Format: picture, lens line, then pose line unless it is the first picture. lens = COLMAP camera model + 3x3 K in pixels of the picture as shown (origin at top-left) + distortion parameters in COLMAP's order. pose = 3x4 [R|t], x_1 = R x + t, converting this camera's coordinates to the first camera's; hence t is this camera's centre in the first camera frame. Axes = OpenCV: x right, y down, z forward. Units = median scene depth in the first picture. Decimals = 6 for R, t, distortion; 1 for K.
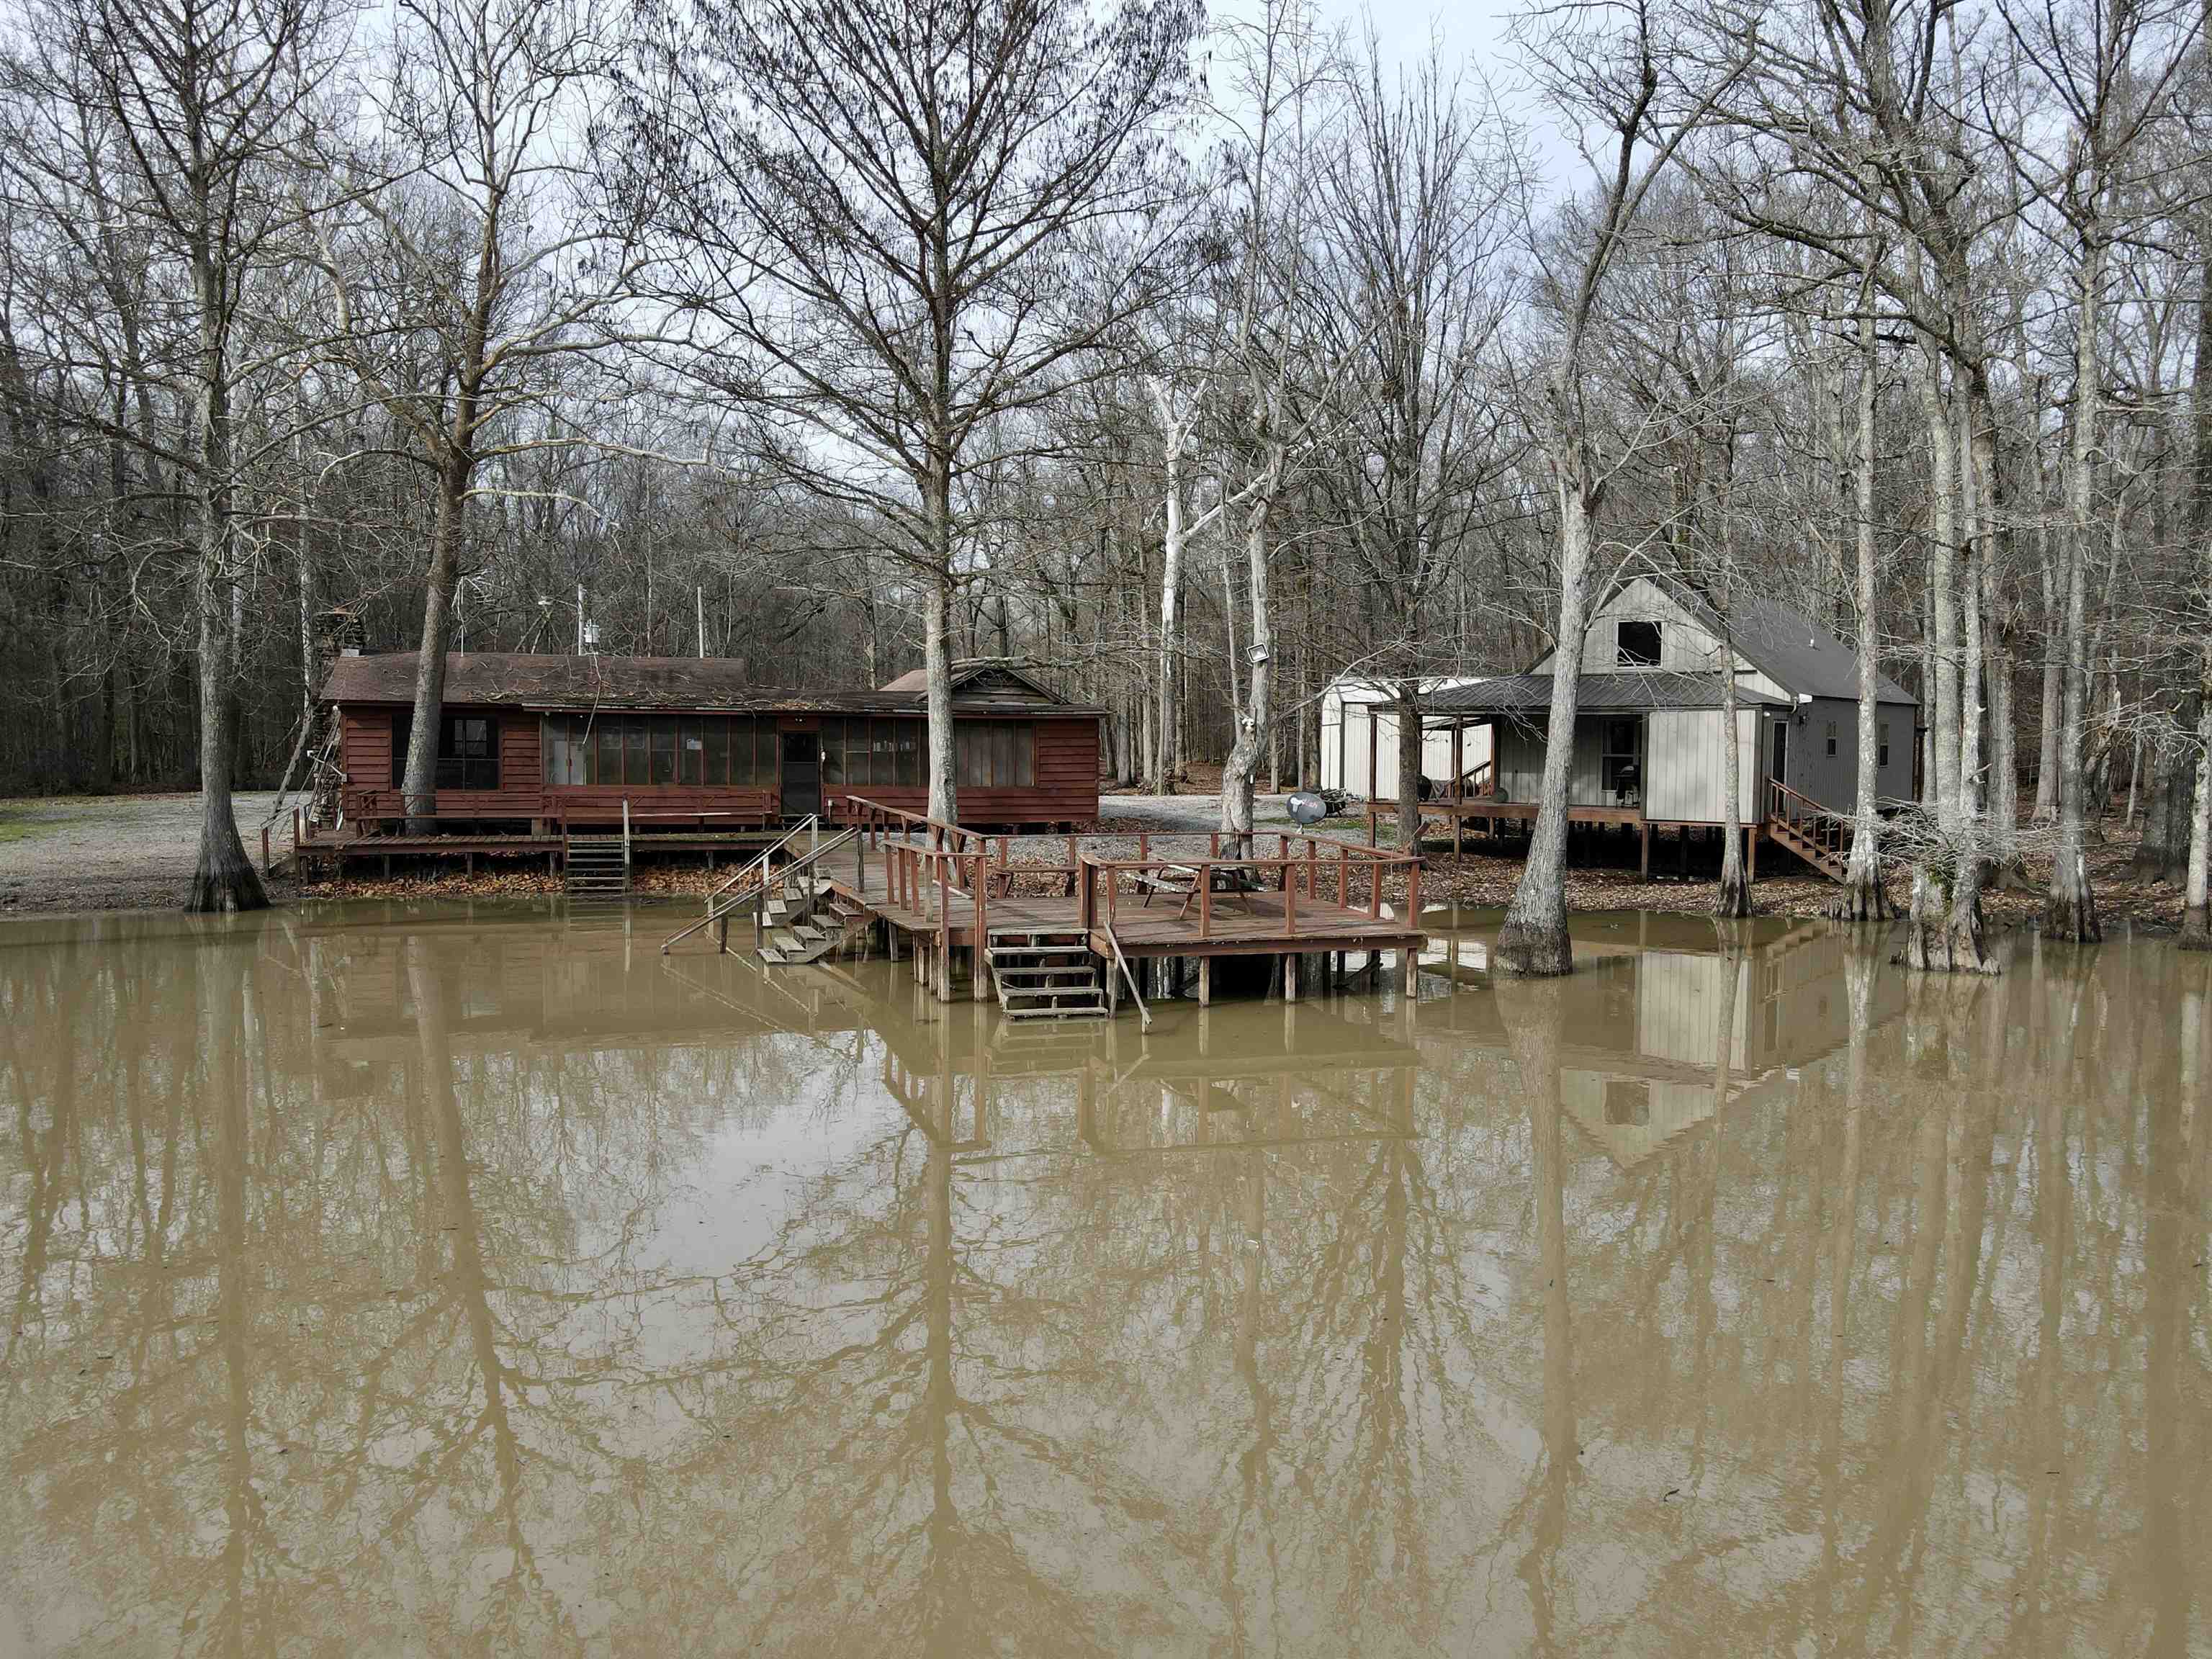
lens RADIAL K [[1591.4, 0, 1106.0], [0, 1591.4, 829.5], [0, 0, 1]] dist [0.027613, 0.006229]
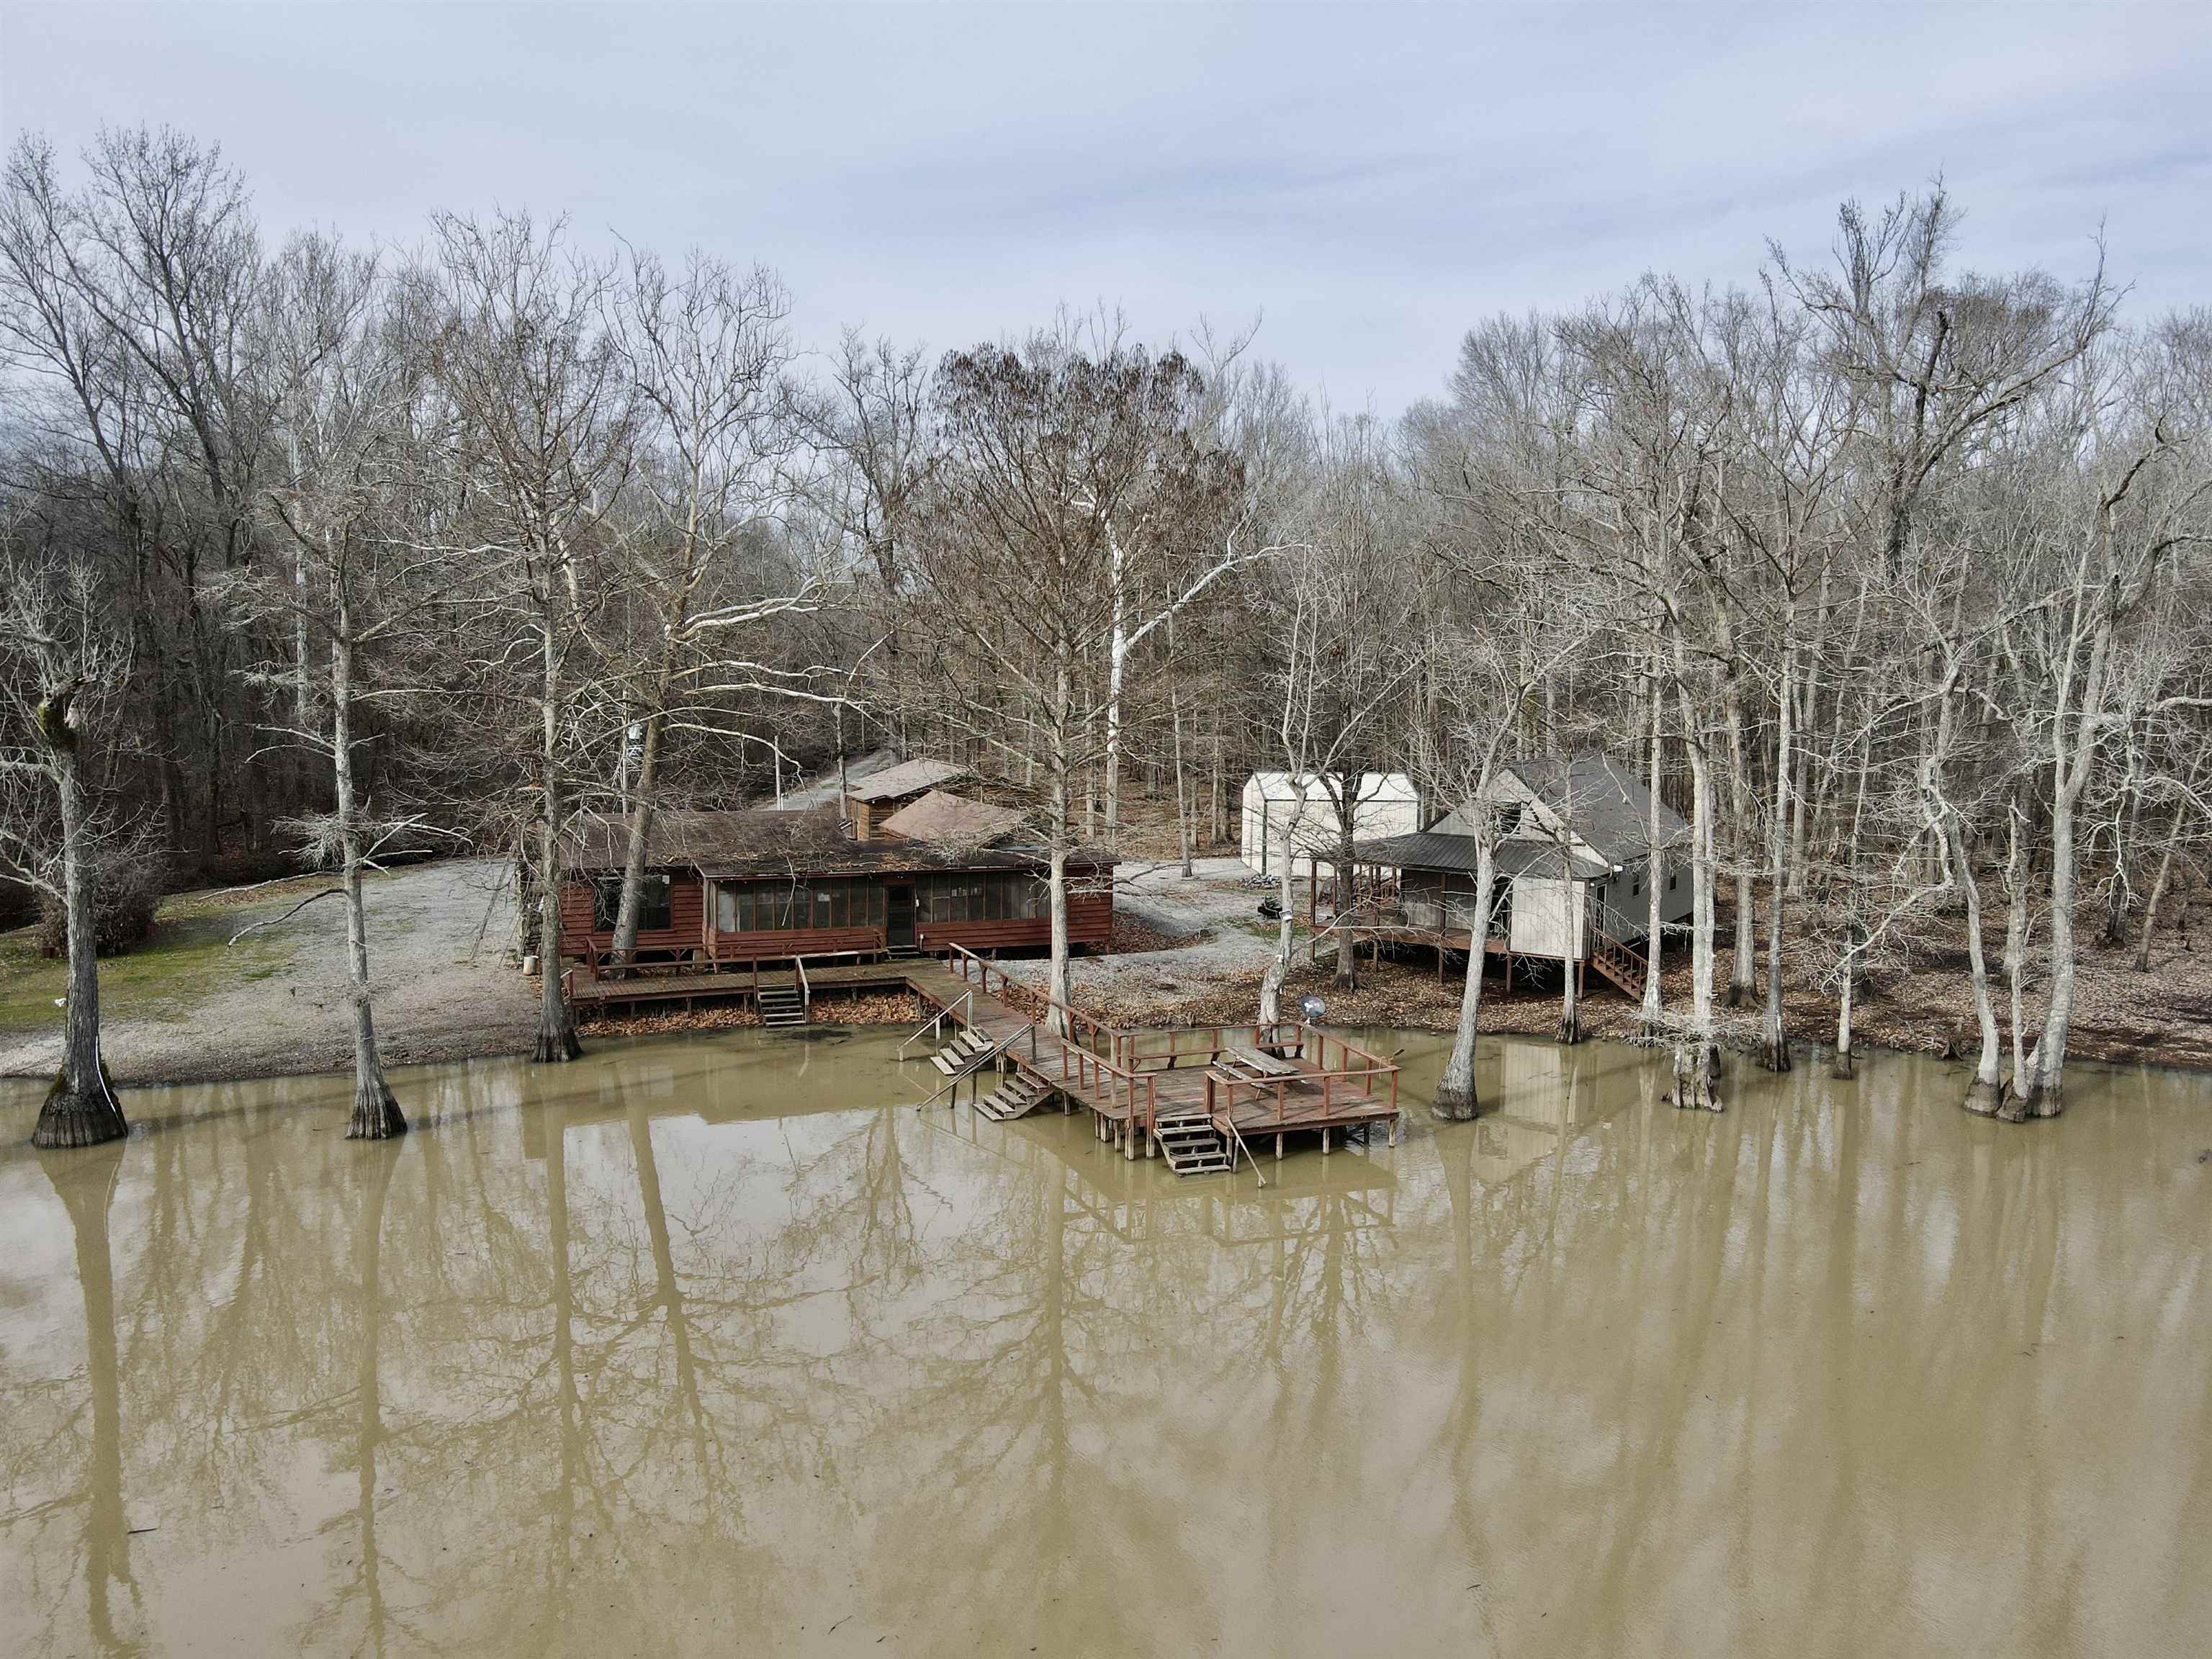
lens RADIAL K [[1591.4, 0, 1106.0], [0, 1591.4, 829.5], [0, 0, 1]] dist [0.027613, 0.006229]
pose [[0.995338, -0.004033, 0.096364, -0.245184], [0.000323, 0.999259, 0.038486, -0.264724], [-0.096448, -0.038276, 0.994602, -0.587733]]
